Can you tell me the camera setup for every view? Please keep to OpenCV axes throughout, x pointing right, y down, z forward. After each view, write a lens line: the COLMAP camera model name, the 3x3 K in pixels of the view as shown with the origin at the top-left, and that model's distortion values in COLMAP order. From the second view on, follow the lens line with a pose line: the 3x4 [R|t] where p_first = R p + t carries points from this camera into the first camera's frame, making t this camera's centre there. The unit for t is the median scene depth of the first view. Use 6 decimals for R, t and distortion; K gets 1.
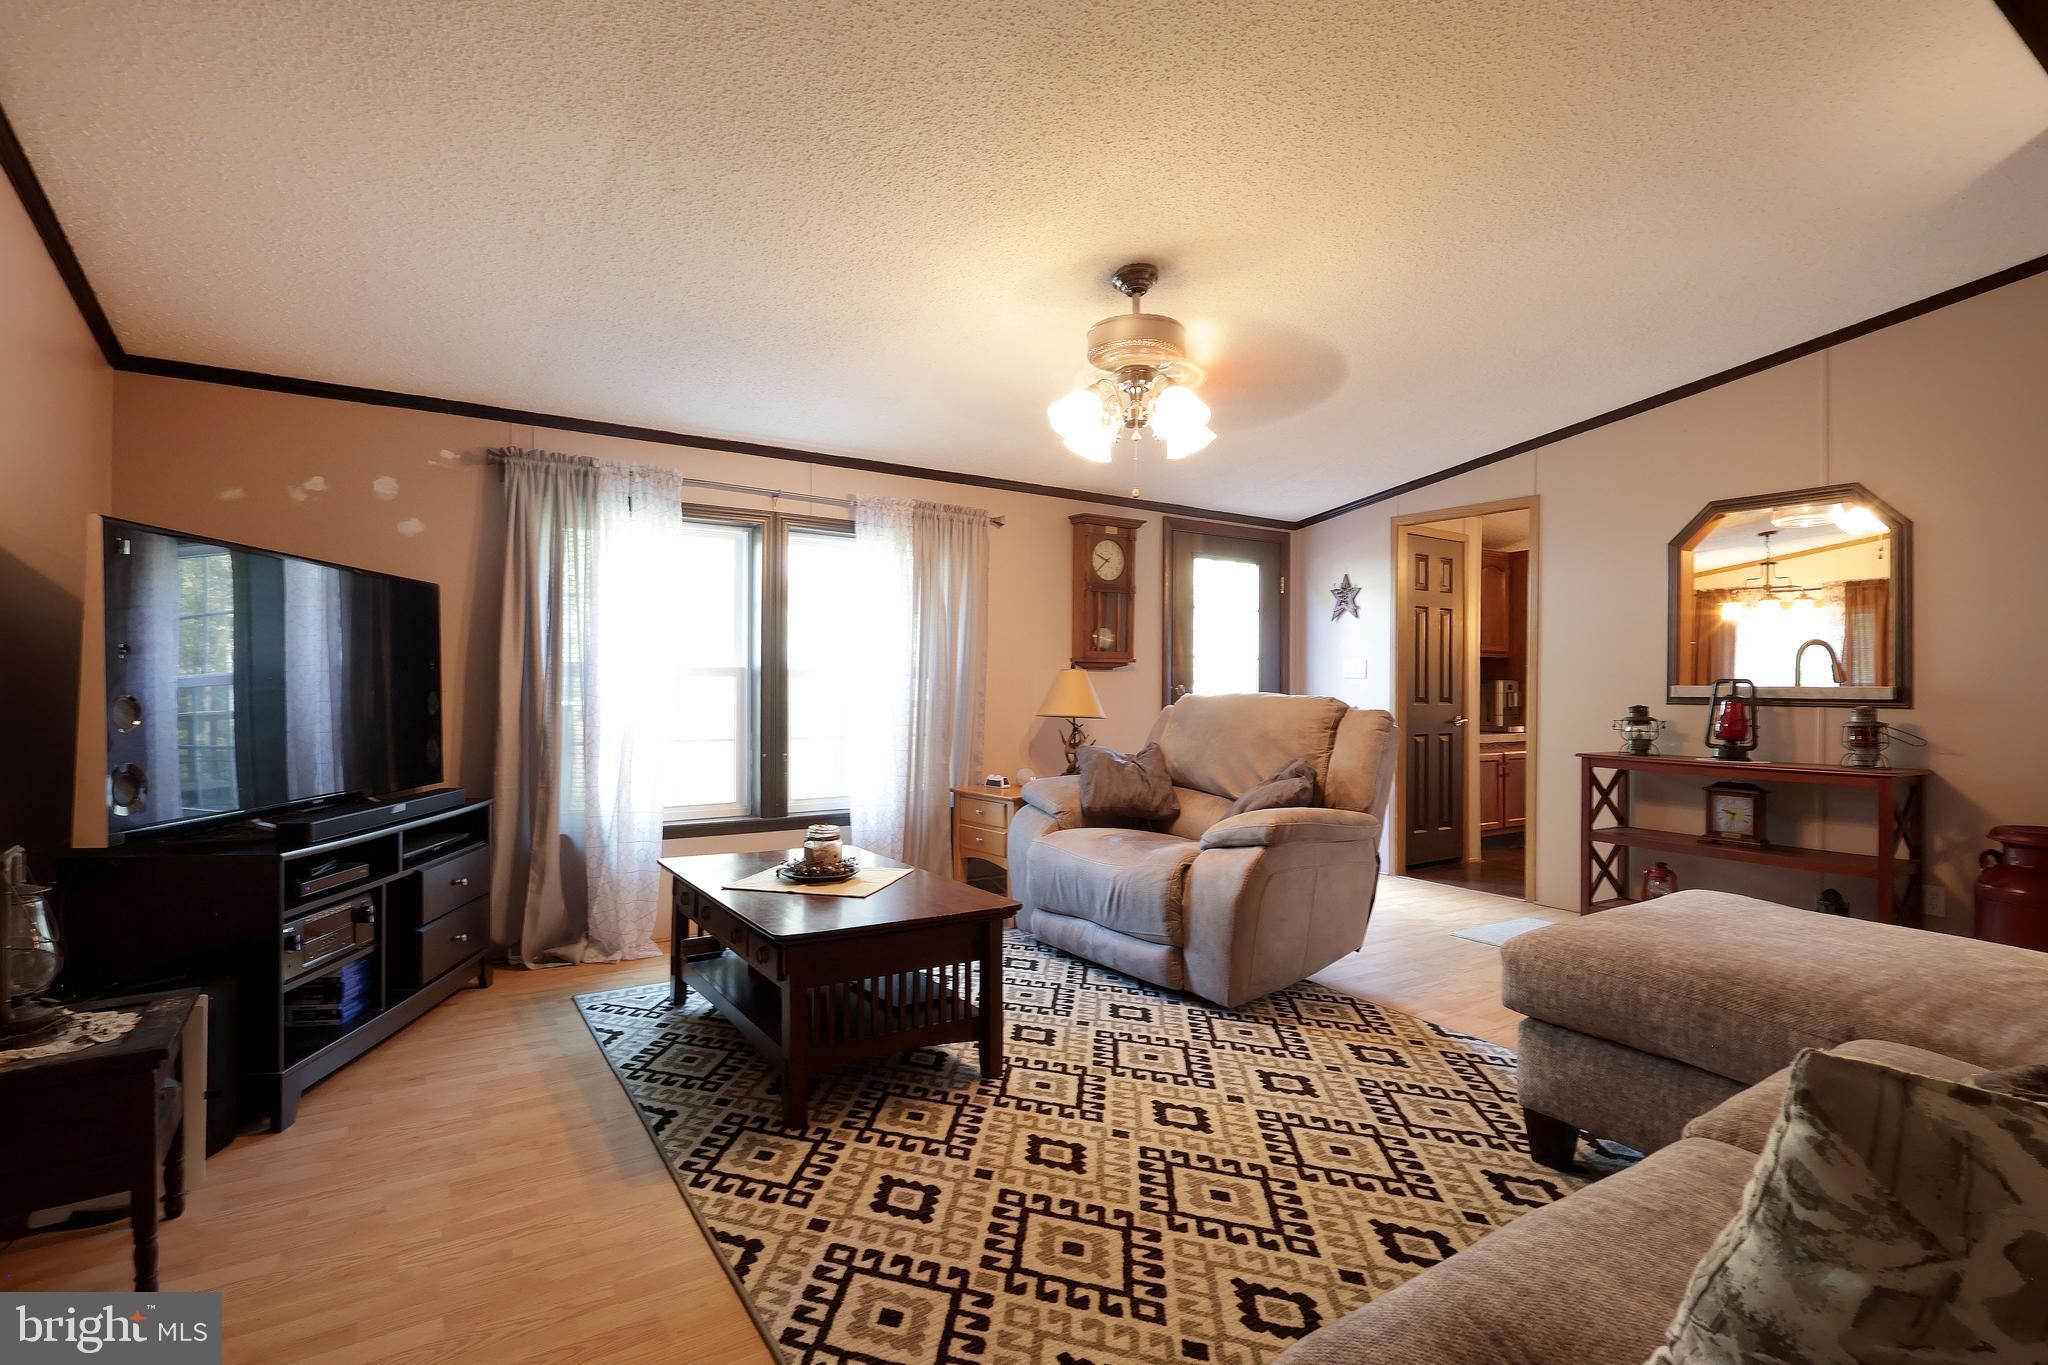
lens RADIAL K [[986.3, 0, 1060.8], [0, 986.3, 690.6], [0, 0, 1]] dist [0.001331, 0.000209]
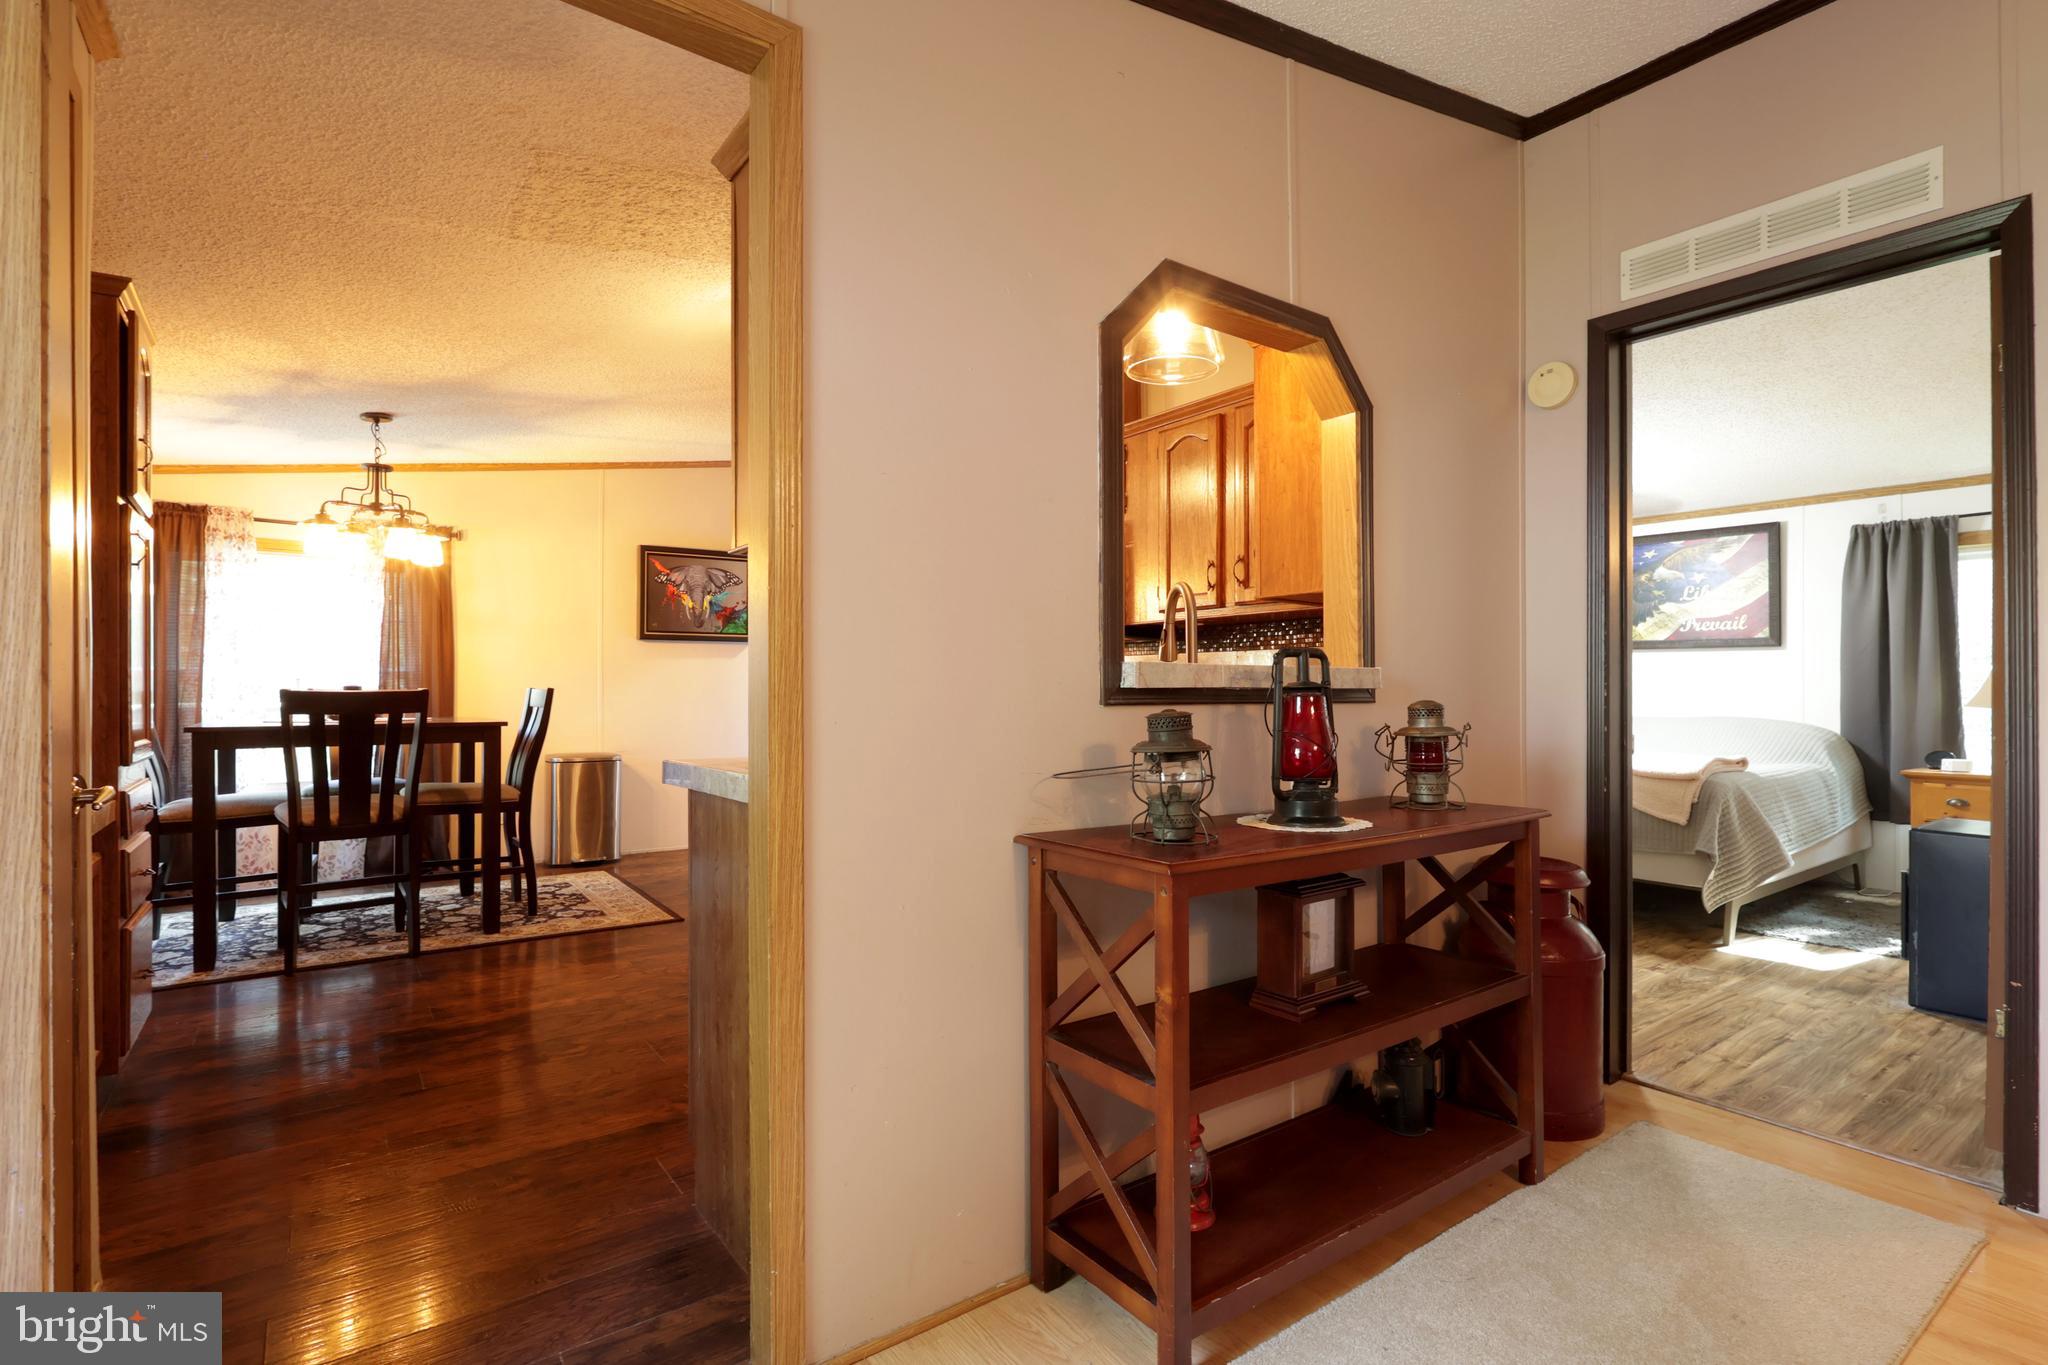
lens RADIAL K [[969.1, 0, 1022.5], [0, 969.1, 690.1], [0, 0, 1]] dist [0.001878, 0.000738]
pose [[-0.022605, -0.008493, 0.999708, 0.225482], [0.004056, 0.999955, 0.008587, 0.003052], [-0.999736, 0.004249, -0.022569, 1.155722]]
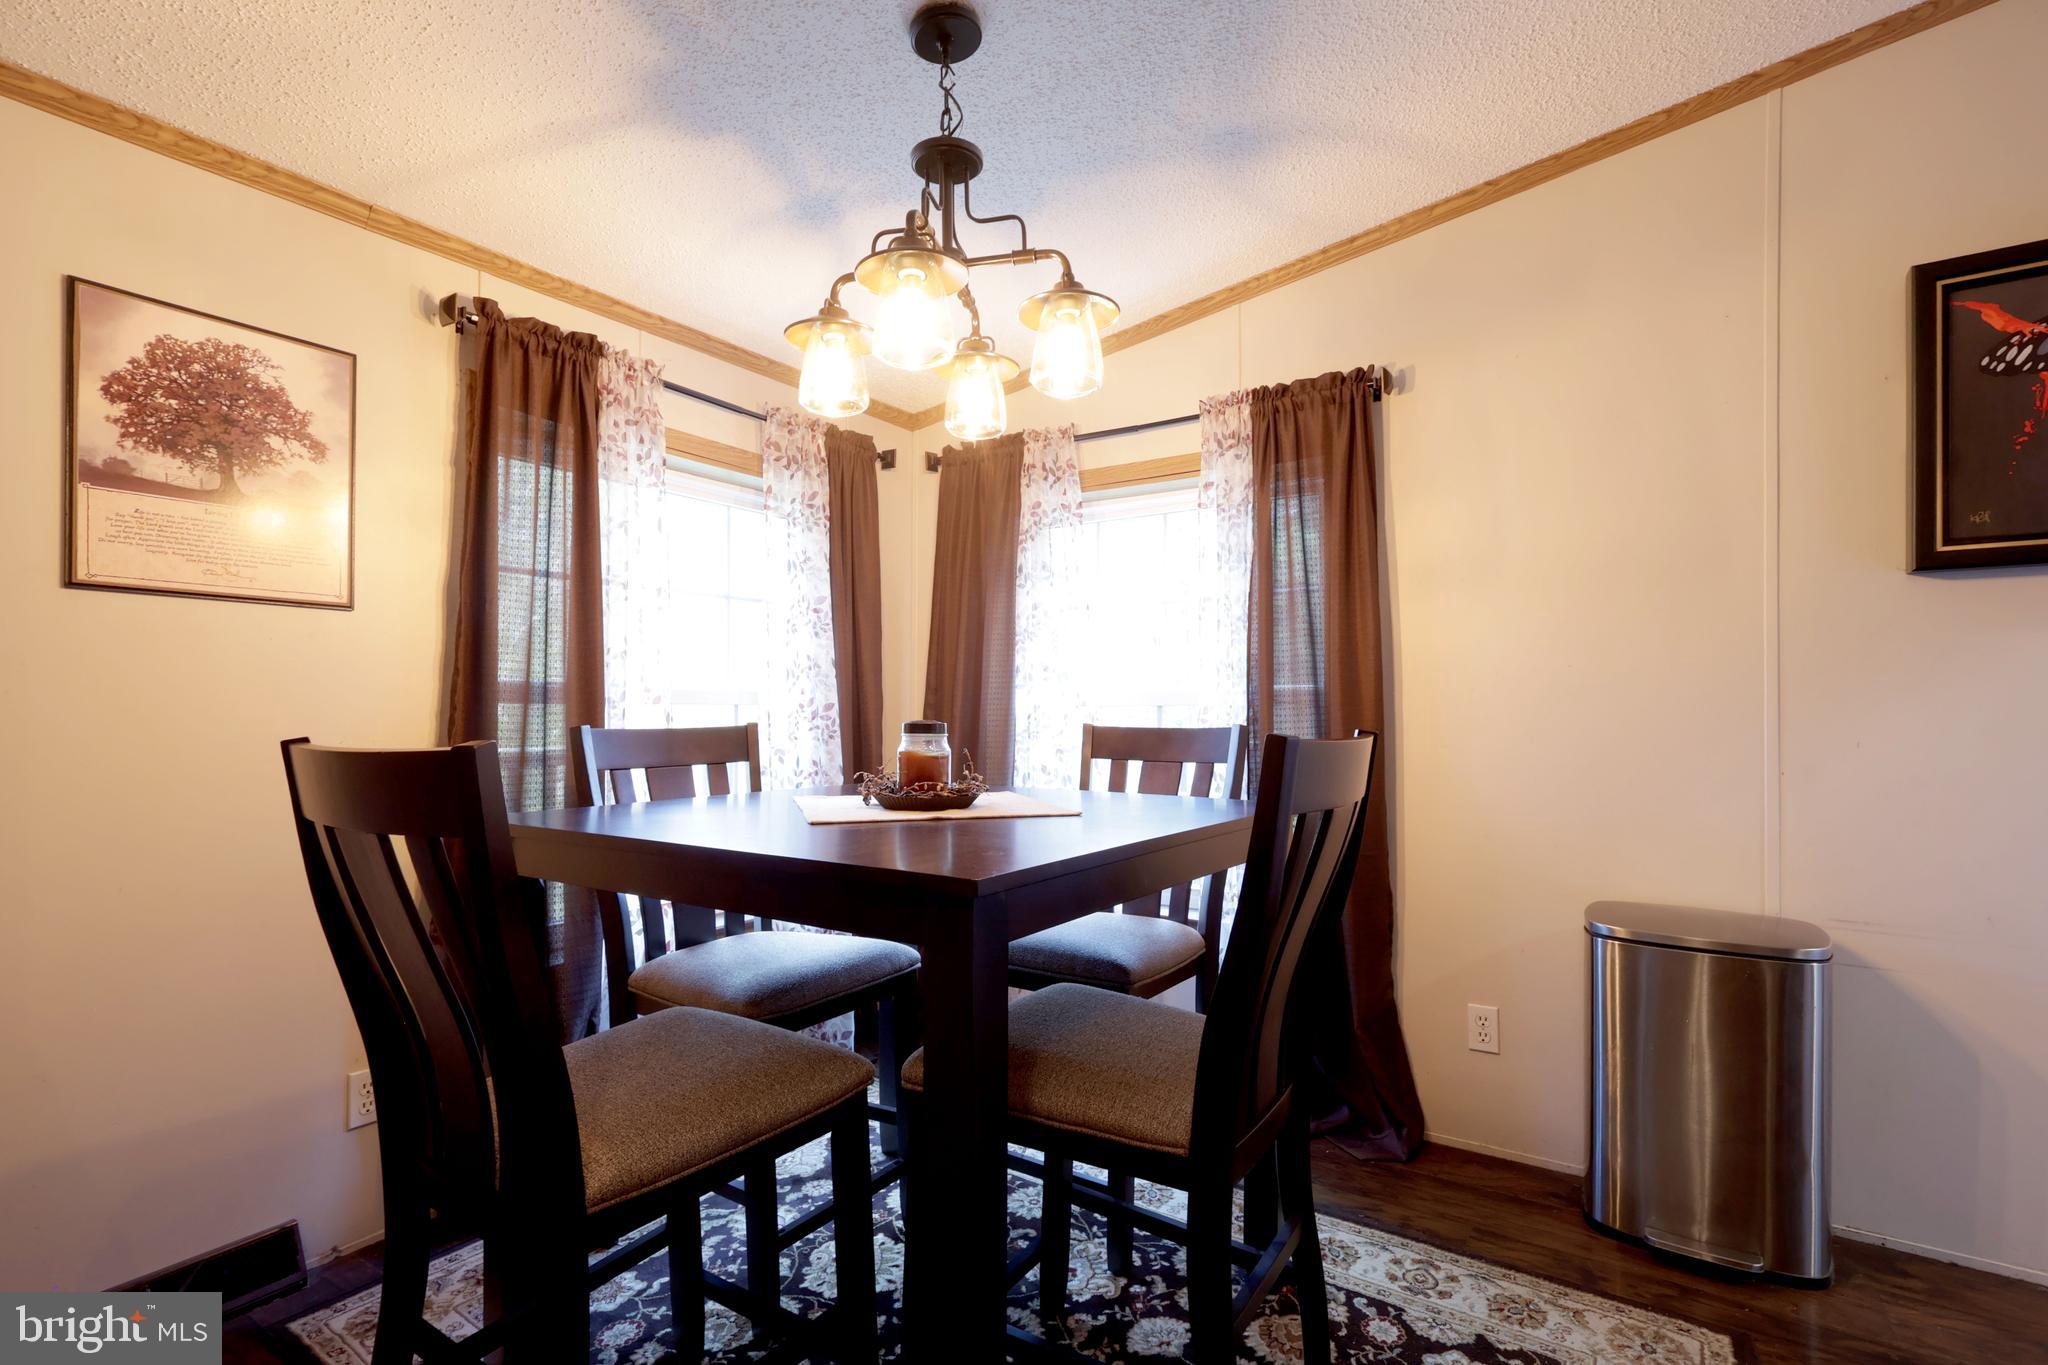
lens RADIAL K [[942.8, 0, 1028.1], [0, 942.8, 703.1], [0, 0, 1]] dist [-0.002069, 0.000039]
pose [[0.929661, 0.000365, 0.368416, 1.214198], [0.004517, 0.999913, -0.012388, 0.001495], [-0.368389, 0.013181, 0.929578, 1.462969]]
